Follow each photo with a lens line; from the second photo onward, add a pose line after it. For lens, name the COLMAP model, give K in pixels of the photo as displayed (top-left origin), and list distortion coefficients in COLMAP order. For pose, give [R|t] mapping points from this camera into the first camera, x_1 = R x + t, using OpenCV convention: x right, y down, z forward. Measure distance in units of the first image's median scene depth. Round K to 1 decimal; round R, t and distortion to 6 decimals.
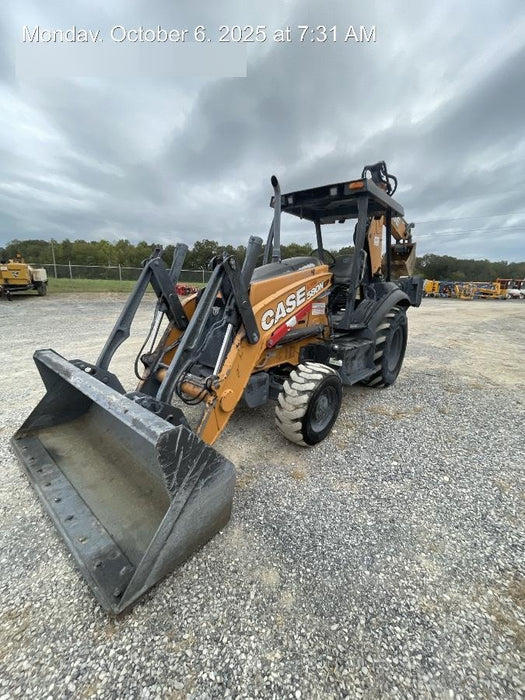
lens RADIAL K [[282.7, 0, 263.3], [0, 282.7, 345.4], [0, 0, 1]] dist [-0.001486, 0.004238]
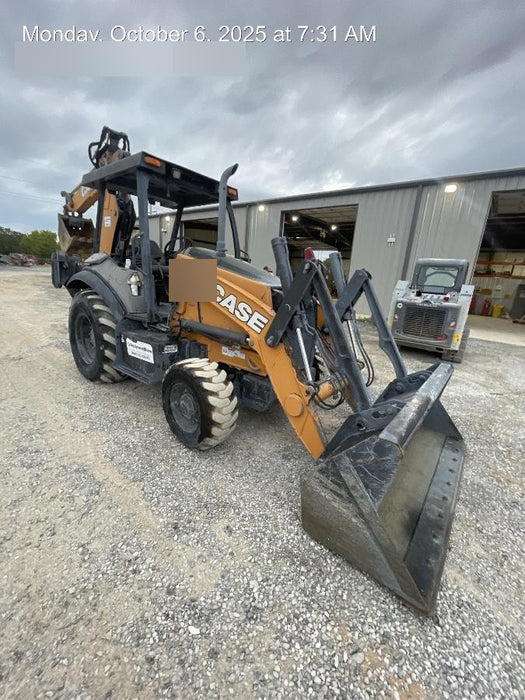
lens RADIAL K [[282.7, 0, 263.3], [0, 282.7, 345.4], [0, 0, 1]] dist [-0.001486, 0.004238]
pose [[-0.002314, -0.287523, 0.957771, -1.543504], [0.171007, 0.943551, 0.283668, -0.435524], [-0.985267, 0.164442, 0.046985, 1.470084]]
